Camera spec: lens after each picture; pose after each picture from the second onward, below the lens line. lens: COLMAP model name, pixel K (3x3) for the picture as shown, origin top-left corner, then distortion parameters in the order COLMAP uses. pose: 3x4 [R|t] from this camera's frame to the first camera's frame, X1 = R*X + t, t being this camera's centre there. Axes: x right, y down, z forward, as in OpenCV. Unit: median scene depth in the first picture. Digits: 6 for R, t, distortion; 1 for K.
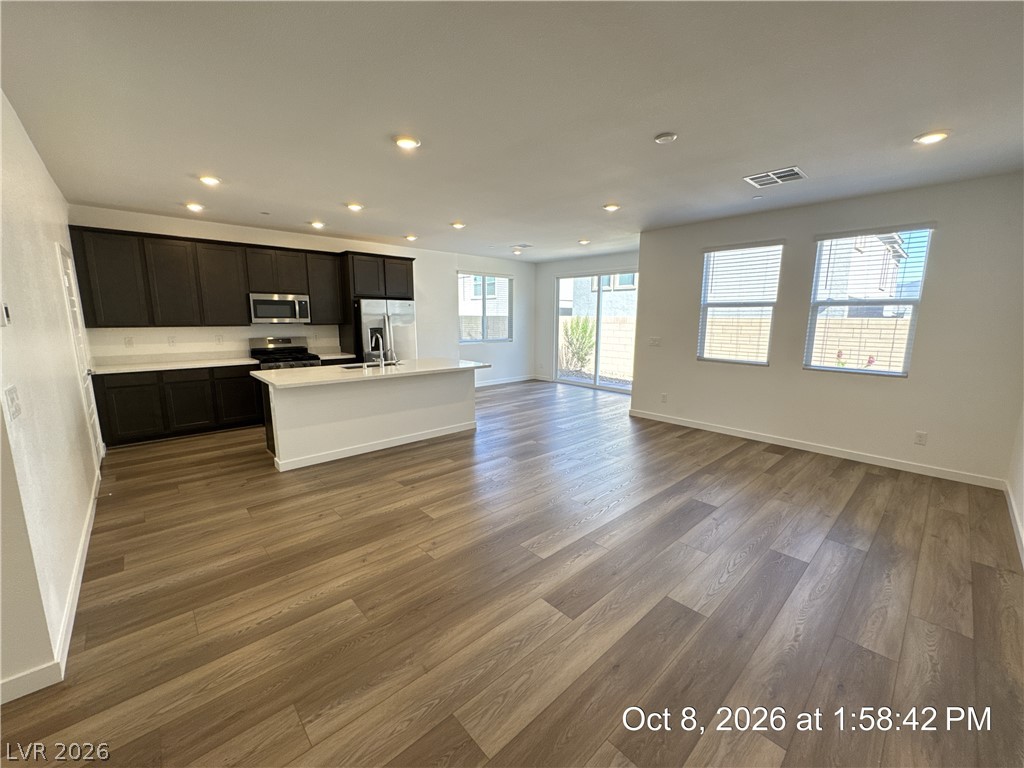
lens RADIAL K [[409.8, 0, 517.2], [0, 409.8, 384.7], [0, 0, 1]] dist [-0.005570, 0.000839]
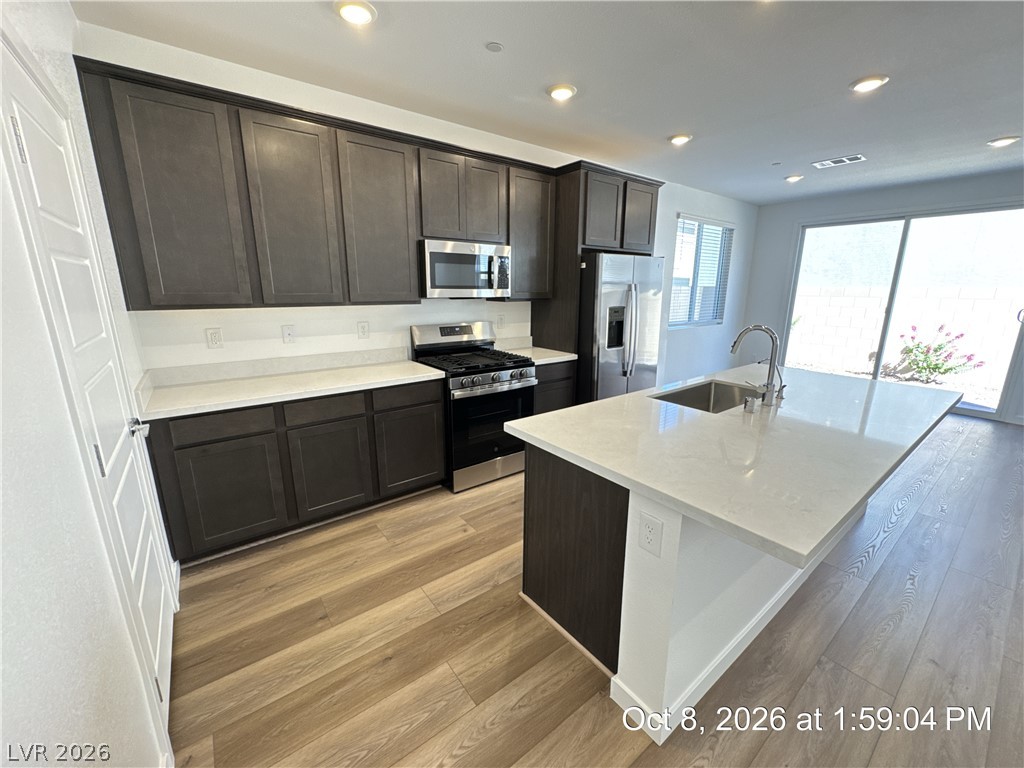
lens RADIAL K [[409.8, 0, 510.6], [0, 409.8, 383.6], [0, 0, 1]] dist [-0.005570, 0.000839]
pose [[0.994924, 0.019869, -0.098645, -0.494124], [-0.013683, 0.997919, 0.063004, -0.077407], [0.099692, -0.061334, 0.993126, 0.491224]]
